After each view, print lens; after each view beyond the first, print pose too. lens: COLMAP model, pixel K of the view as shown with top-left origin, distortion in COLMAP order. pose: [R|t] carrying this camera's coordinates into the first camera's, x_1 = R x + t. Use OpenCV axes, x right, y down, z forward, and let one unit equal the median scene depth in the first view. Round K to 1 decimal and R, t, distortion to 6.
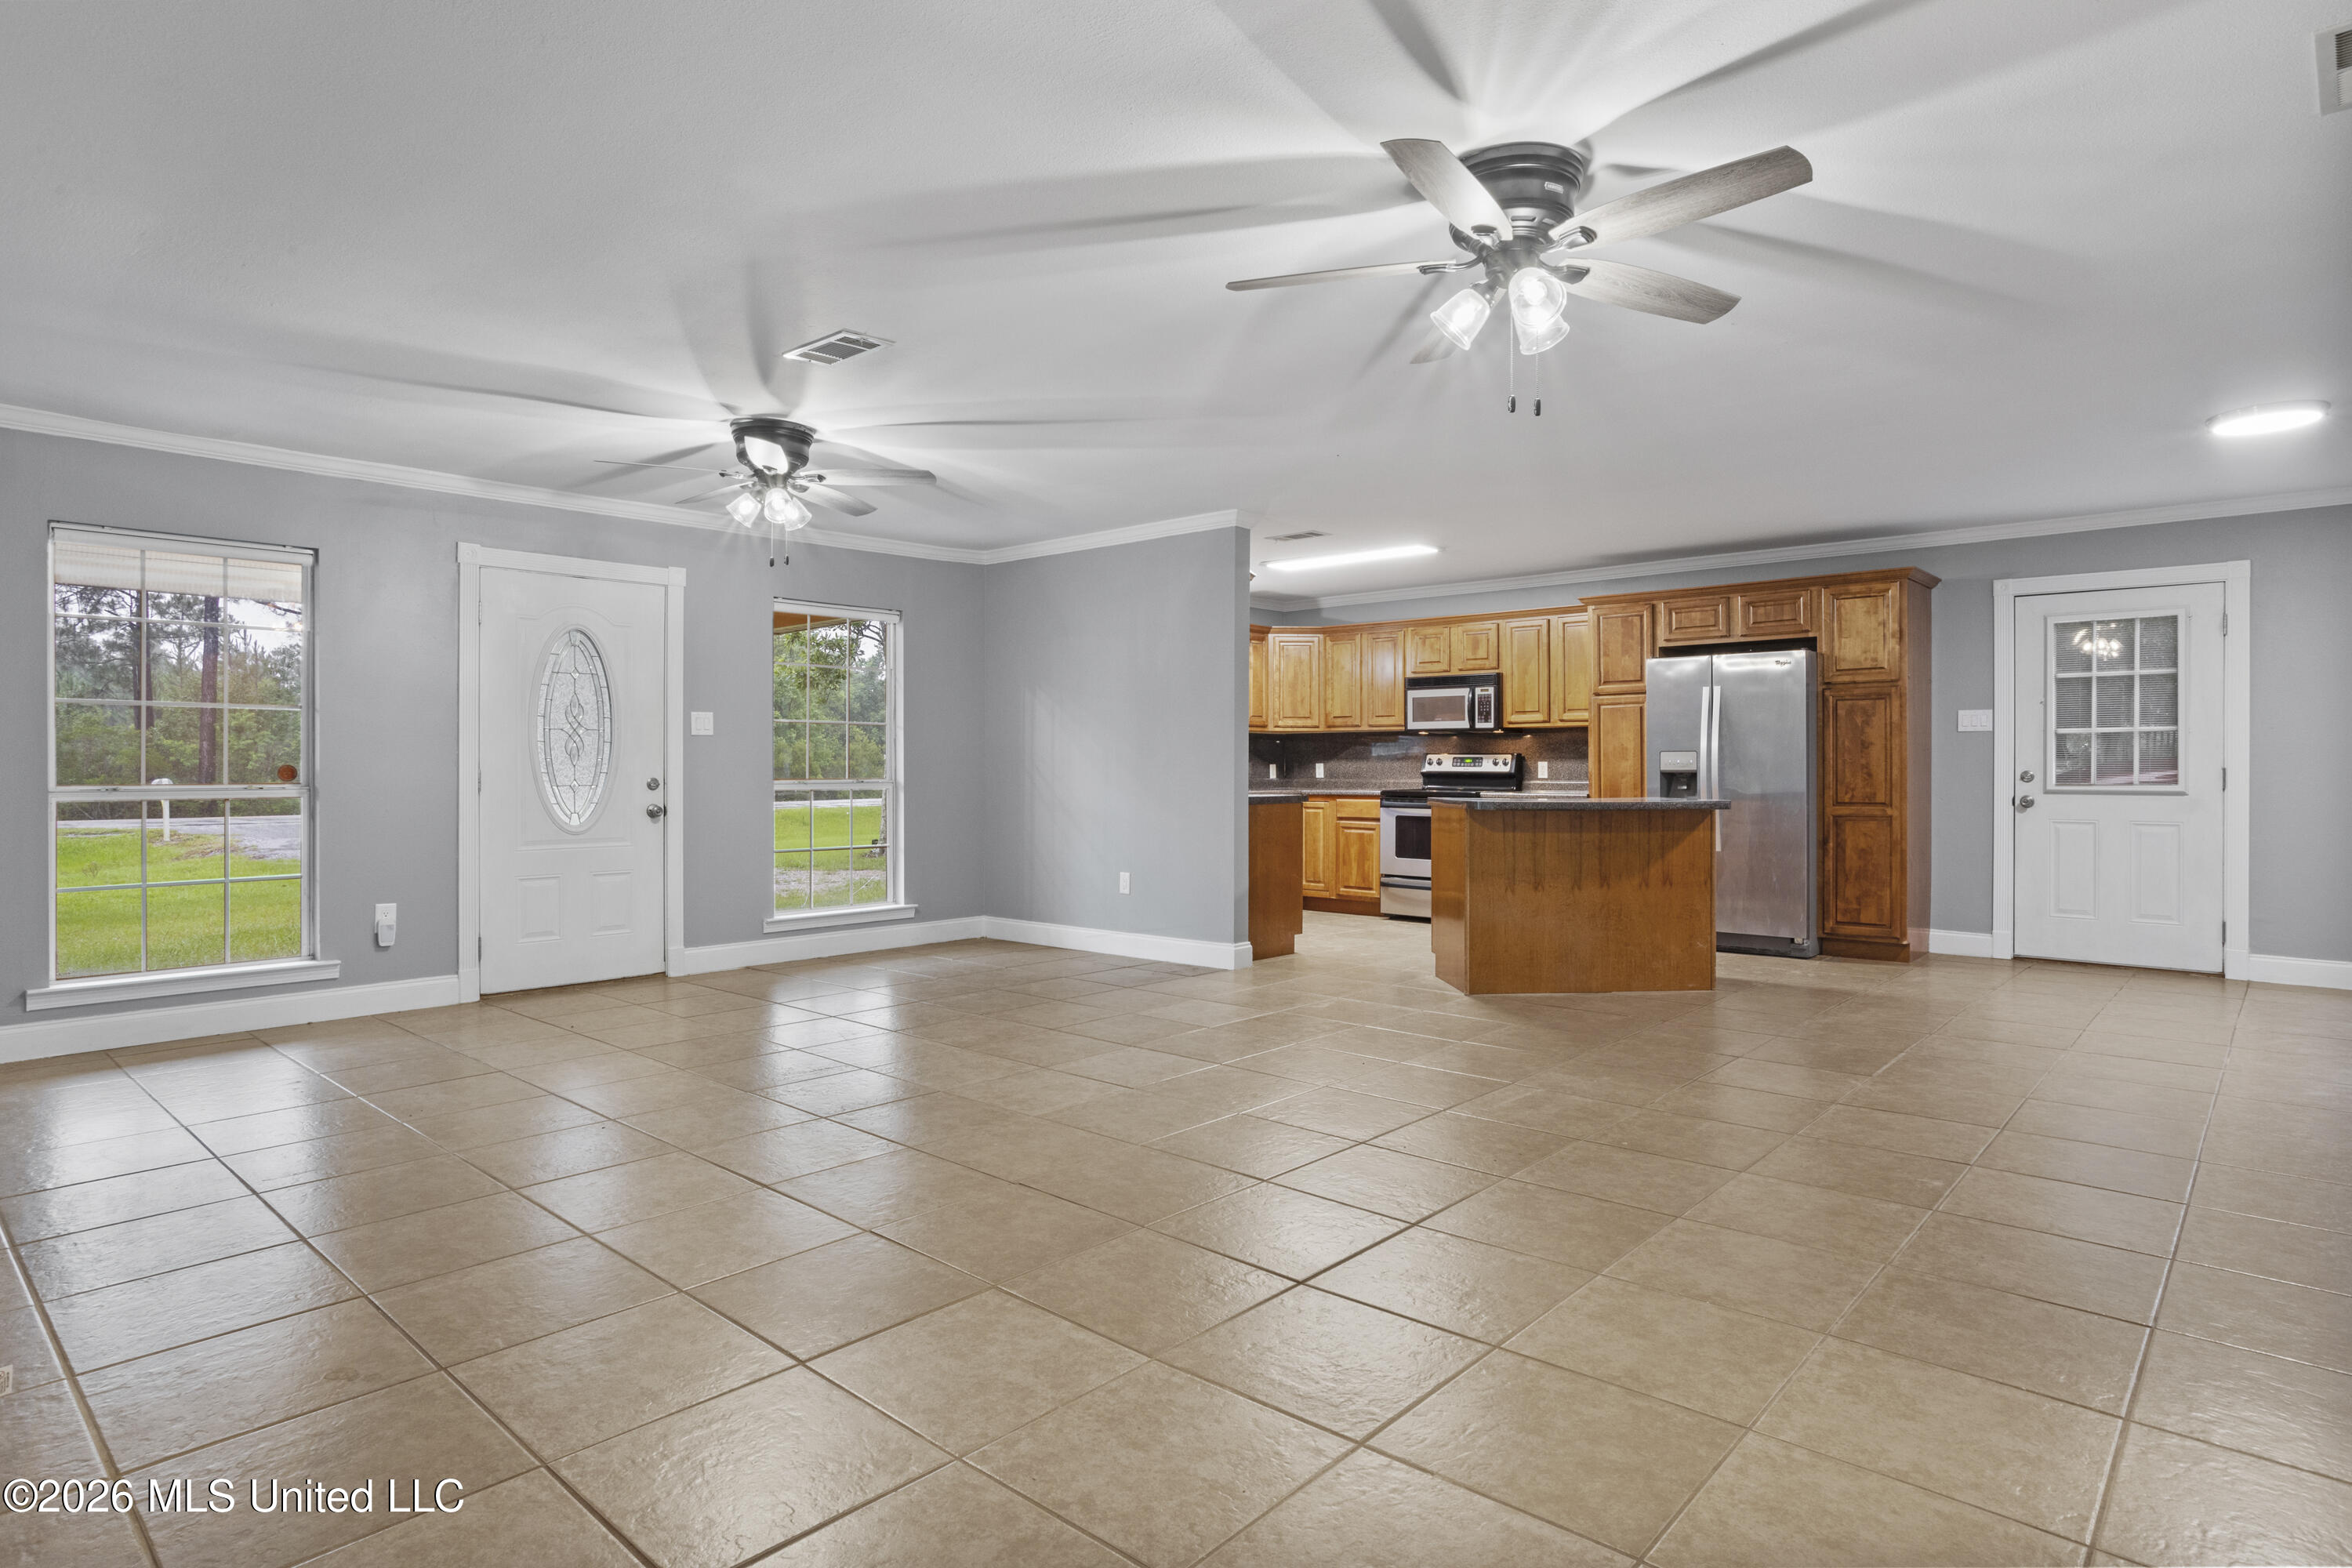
lens RADIAL K [[1264.7, 0, 1175.3], [0, 1264.7, 773.3], [0, 0, 1]] dist [-0.005338, -0.000351]
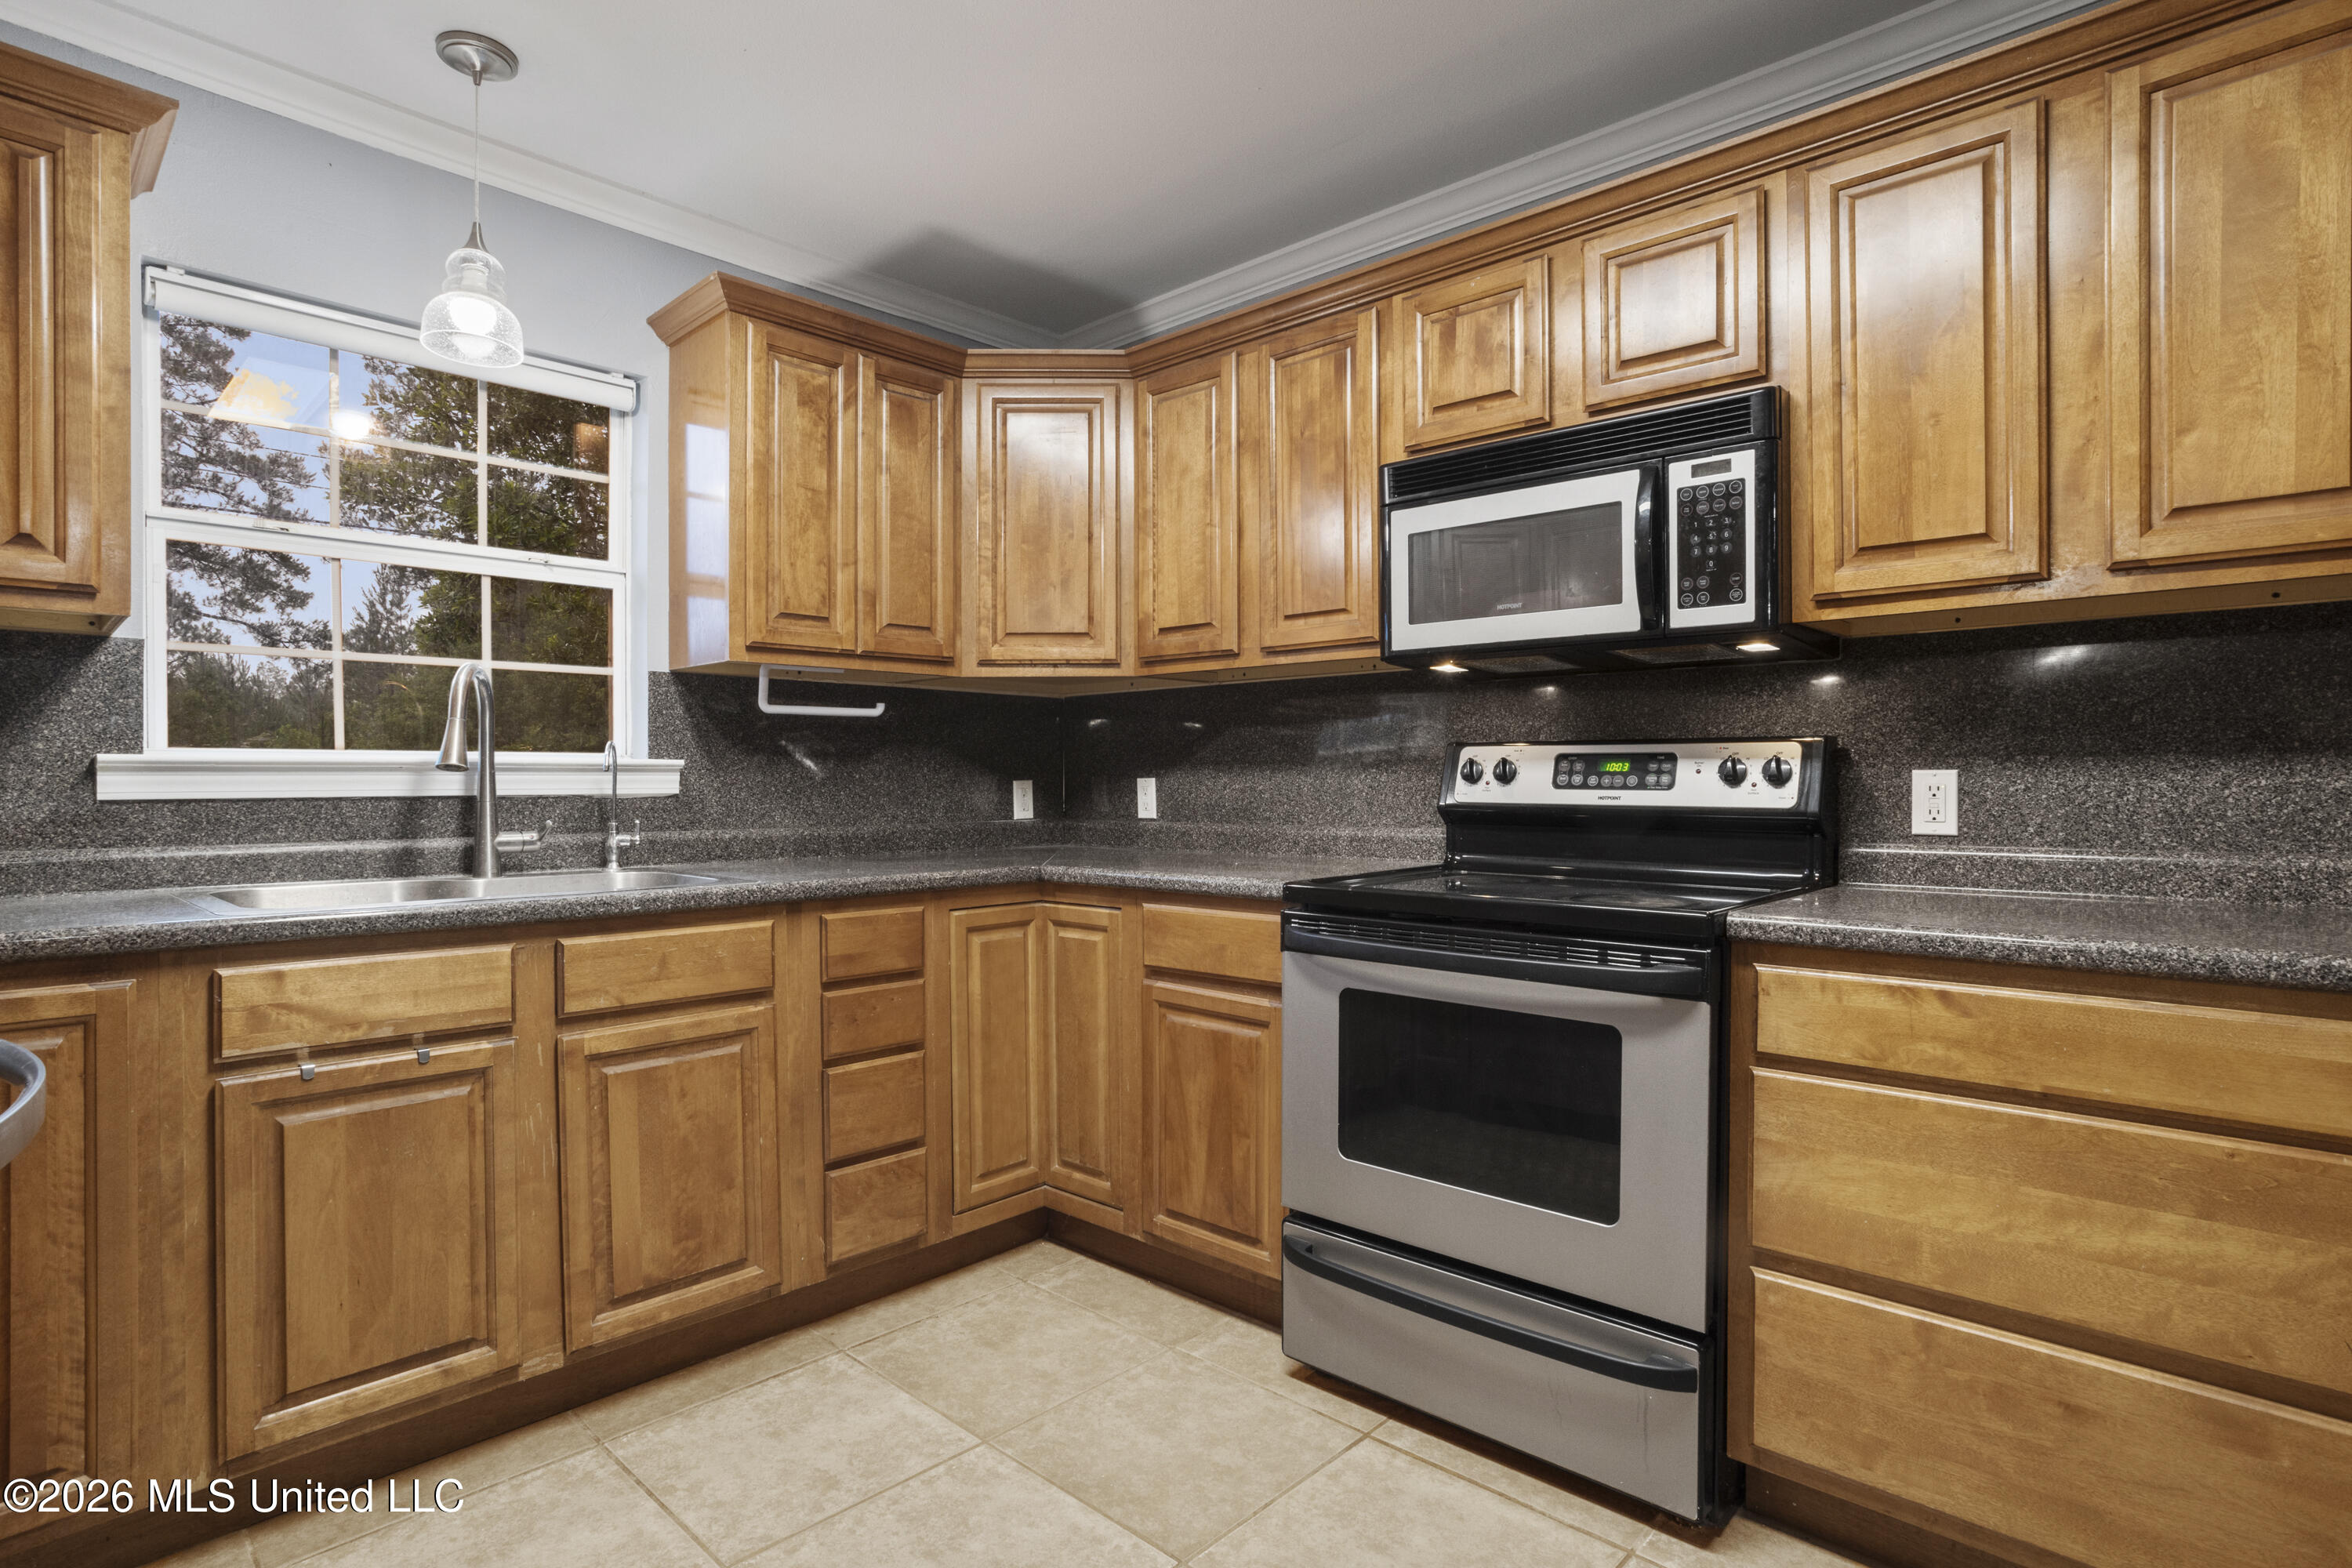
lens RADIAL K [[1191.6, 0, 1183.1], [0, 1191.6, 786.1], [0, 0, 1]] dist [-0.011676, 0.002238]
pose [[0.999962, -0.000065, -0.008703, 0.141144], [0.000018, 0.999986, -0.005380, -0.004463], [0.008704, 0.005380, 0.999948, 0.742817]]
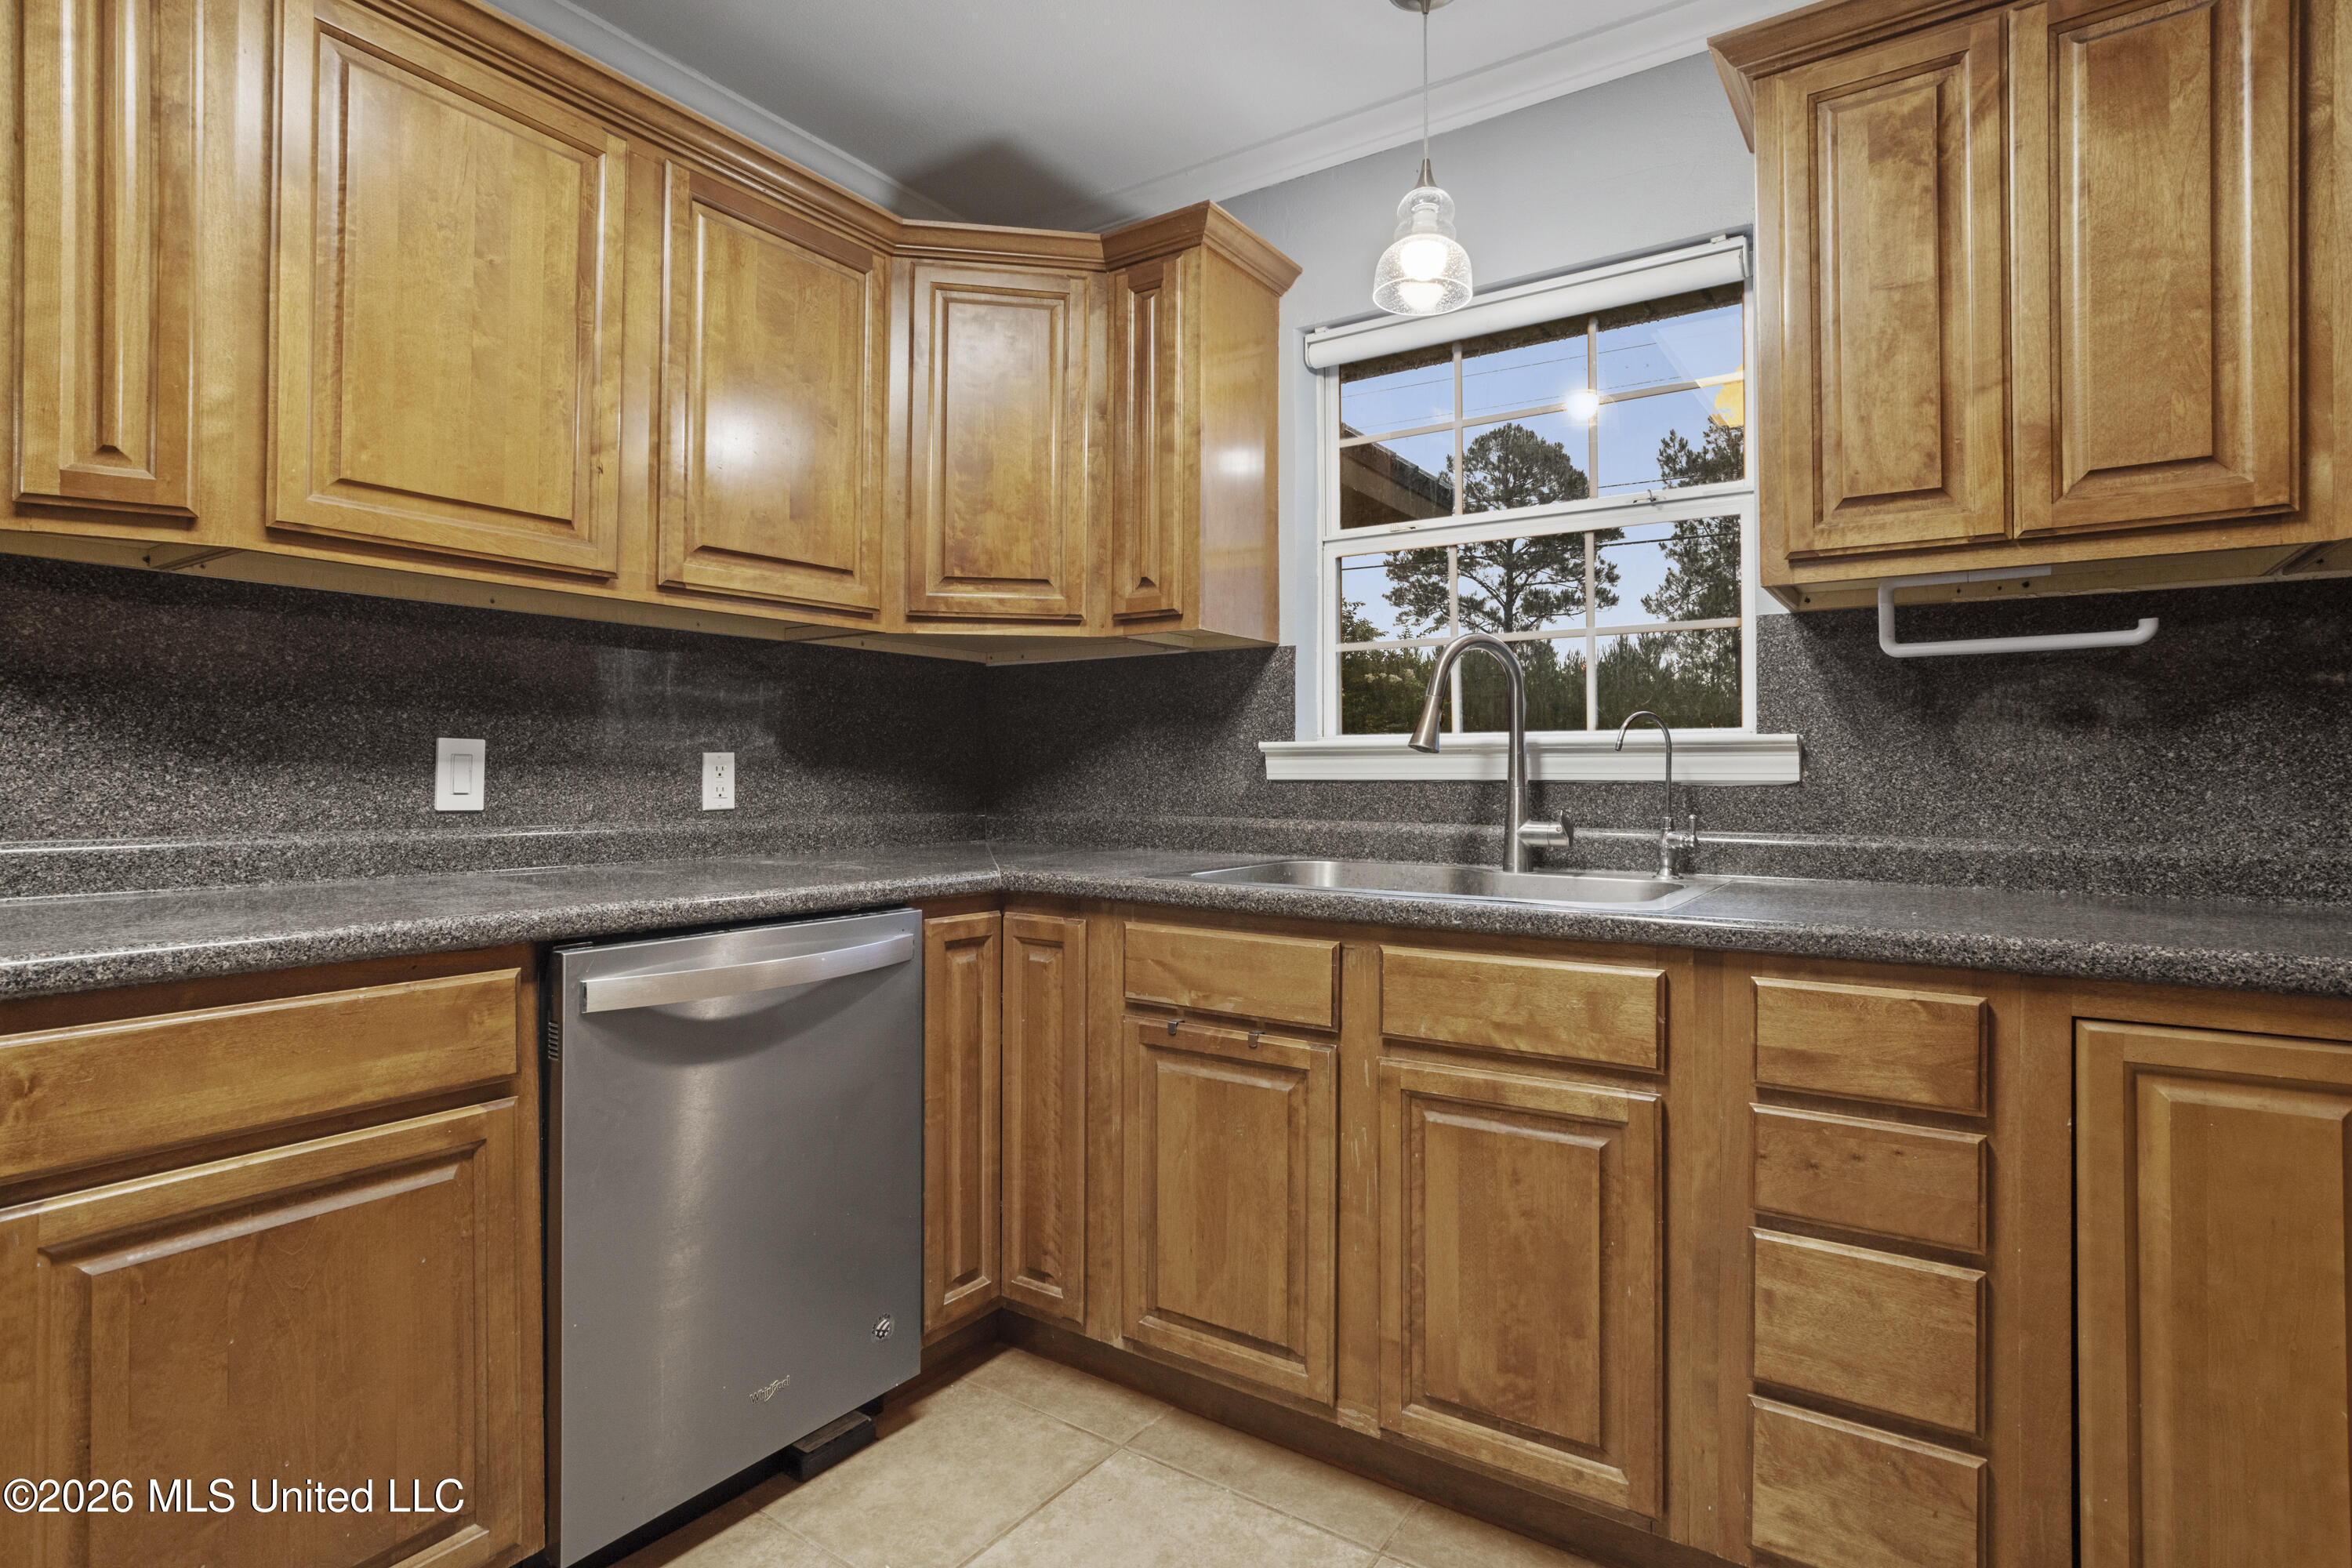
lens RADIAL K [[1191.6, 0, 1186.8], [0, 1191.6, 770.4], [0, 0, 1]] dist [-0.011676, 0.002238]
pose [[0.149867, 0.001051, -0.988706, 0.209134], [-0.010238, 0.999947, -0.000489, -0.004933], [0.988653, 0.010195, 0.149869, 0.905650]]
